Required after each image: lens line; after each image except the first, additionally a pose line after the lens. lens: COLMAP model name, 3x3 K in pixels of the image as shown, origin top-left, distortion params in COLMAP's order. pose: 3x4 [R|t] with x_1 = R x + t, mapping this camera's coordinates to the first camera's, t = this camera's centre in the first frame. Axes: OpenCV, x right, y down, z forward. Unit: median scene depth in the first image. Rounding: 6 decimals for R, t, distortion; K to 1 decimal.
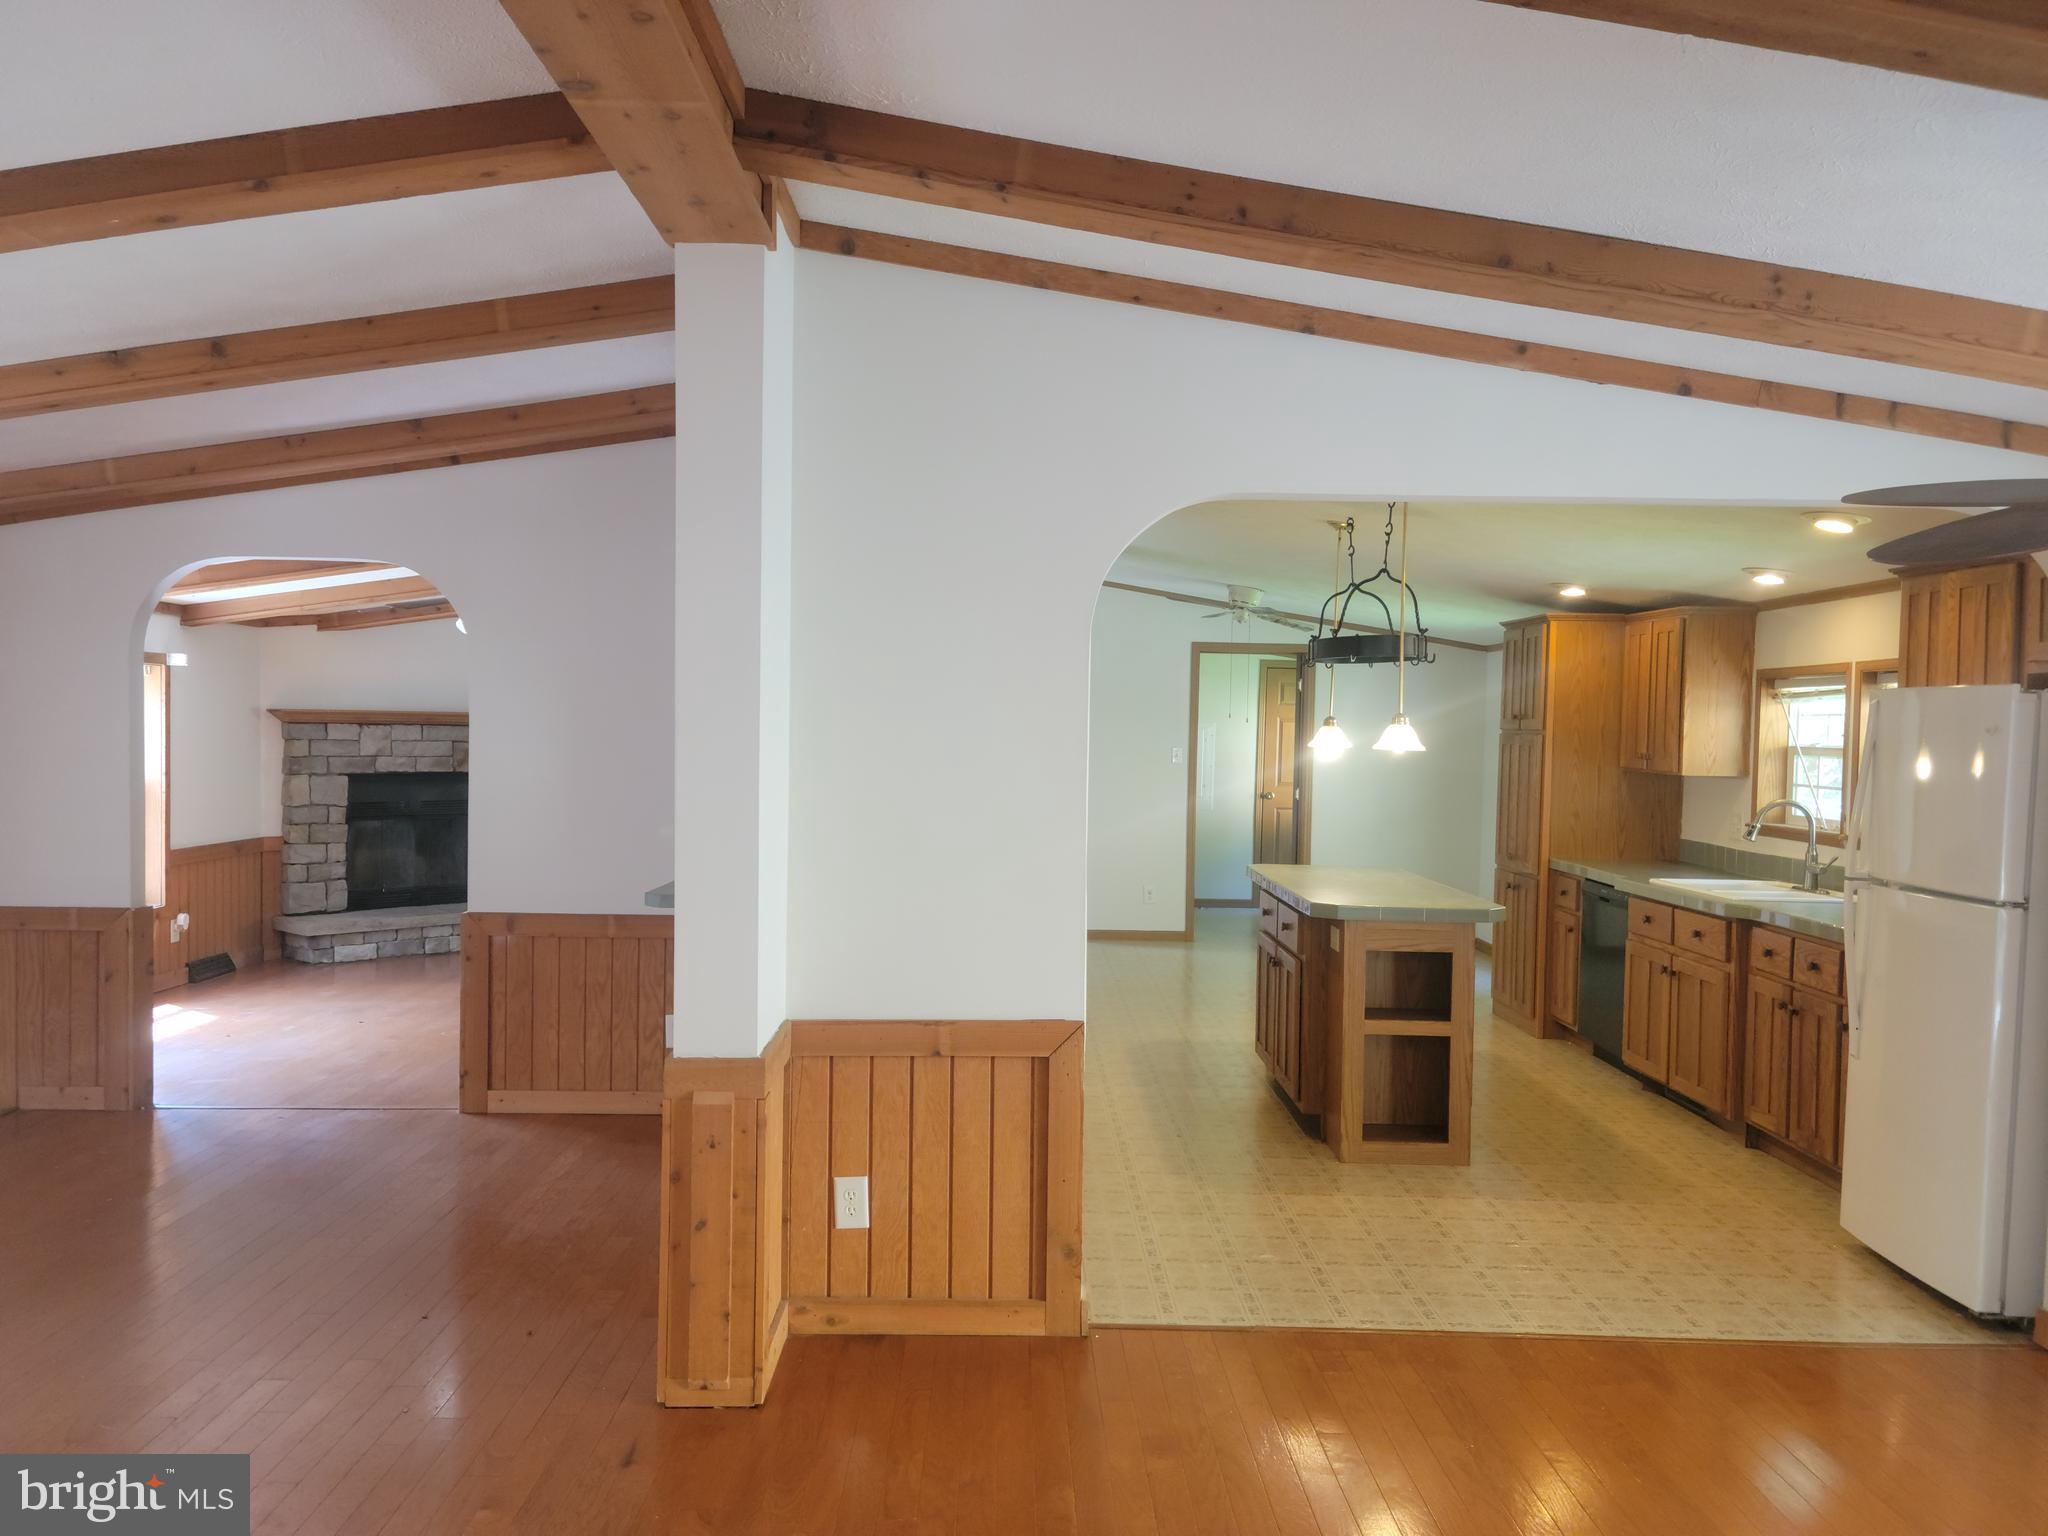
lens RADIAL K [[1626.3, 0, 1001.0], [0, 1626.3, 786.9], [0, 0, 1]] dist [0.098961, -0.102964]
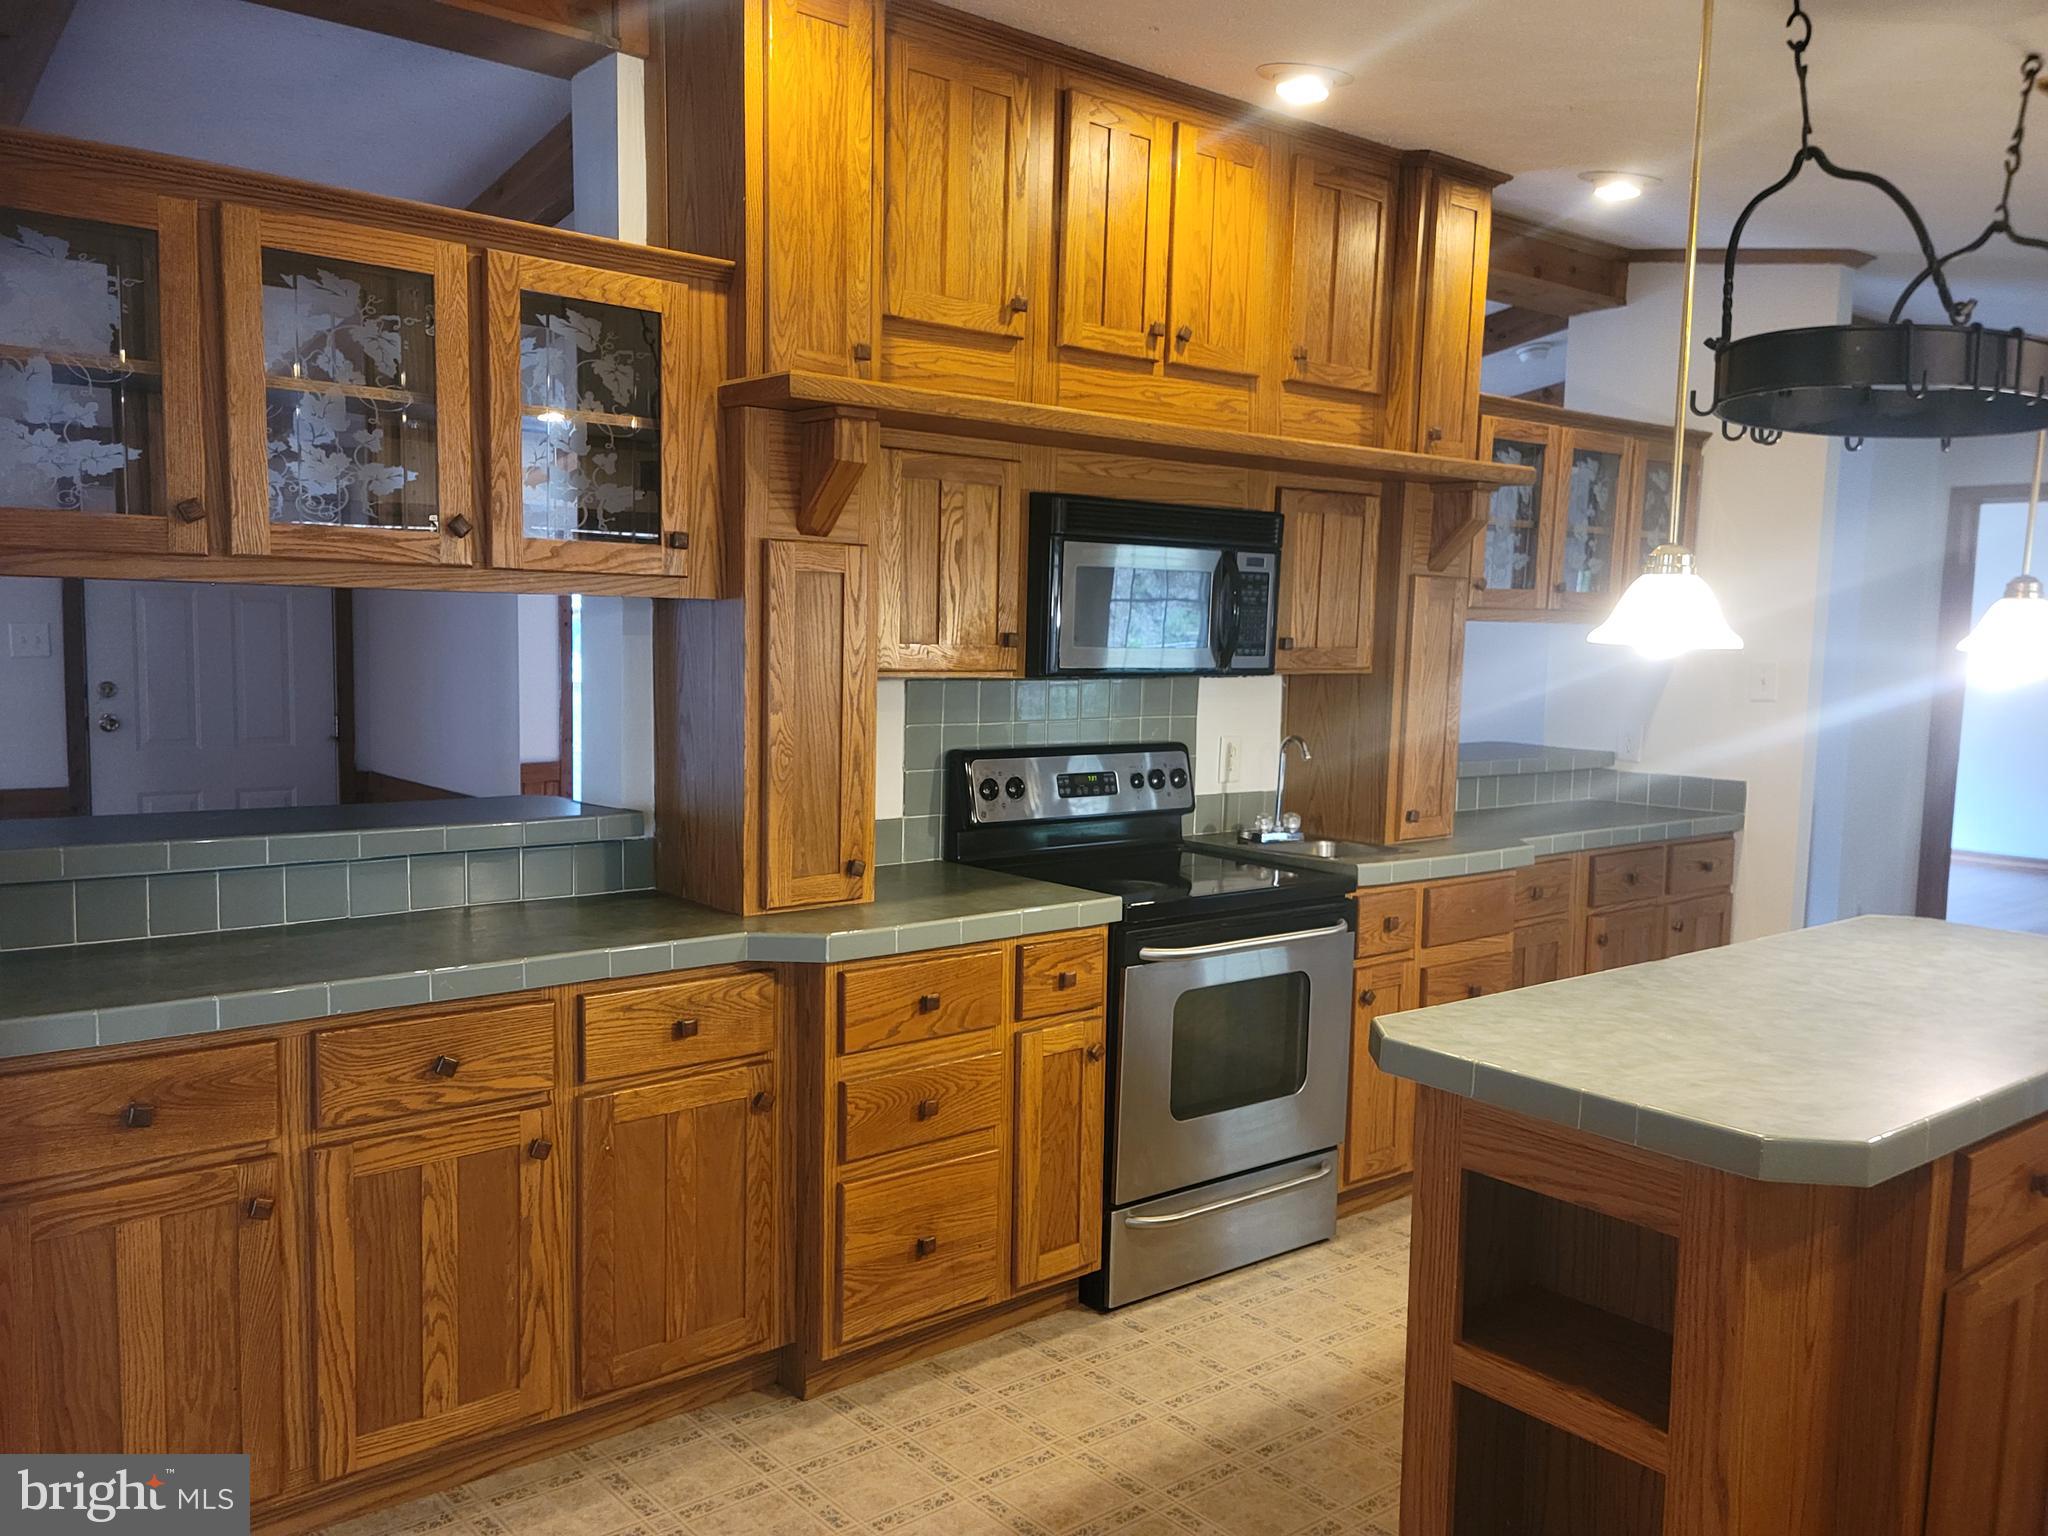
lens RADIAL K [[1626.3, 0, 1001.0], [0, 1626.3, 786.9], [0, 0, 1]] dist [0.098961, -0.102964]
pose [[0.638121, 0.071940, -0.766568, 0.415415], [-0.037559, 0.997349, 0.062331, -0.008424], [0.769020, -0.010983, 0.639131, 0.628693]]
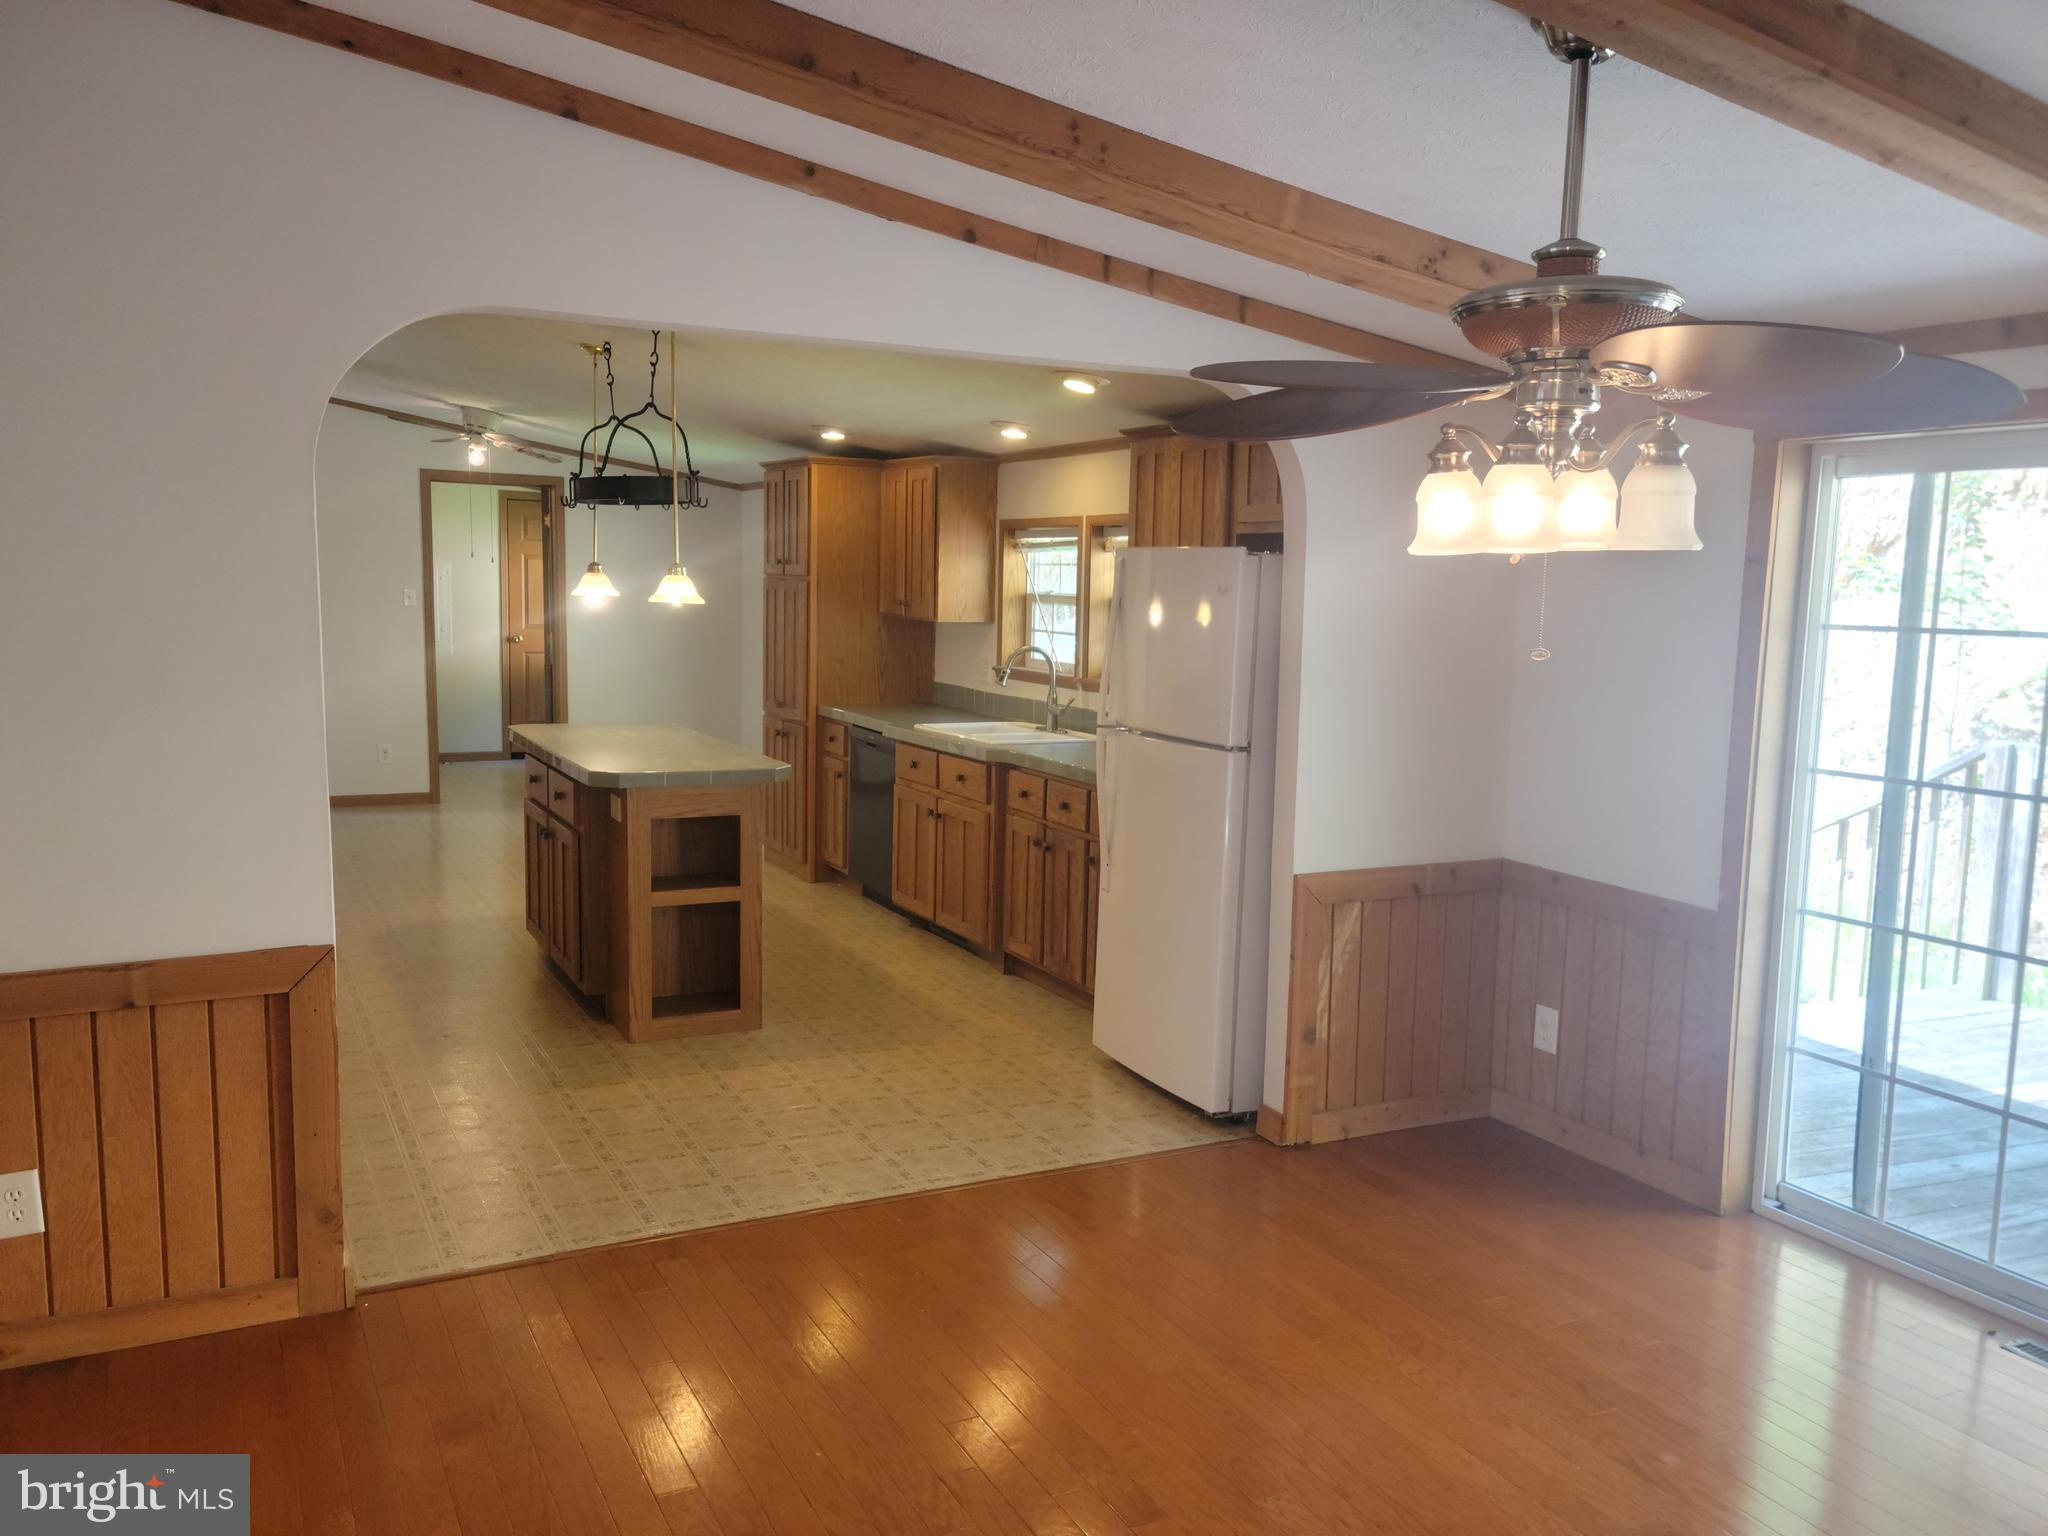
lens RADIAL K [[1630.9, 0, 1020.7], [0, 1630.9, 789.0], [0, 0, 1]] dist [0.098018, -0.097540]
pose [[0.893254, -0.058288, 0.445757, -0.004720], [0.011725, 0.994242, 0.106514, -0.013842], [-0.449399, -0.089918, 0.888795, 0.067264]]
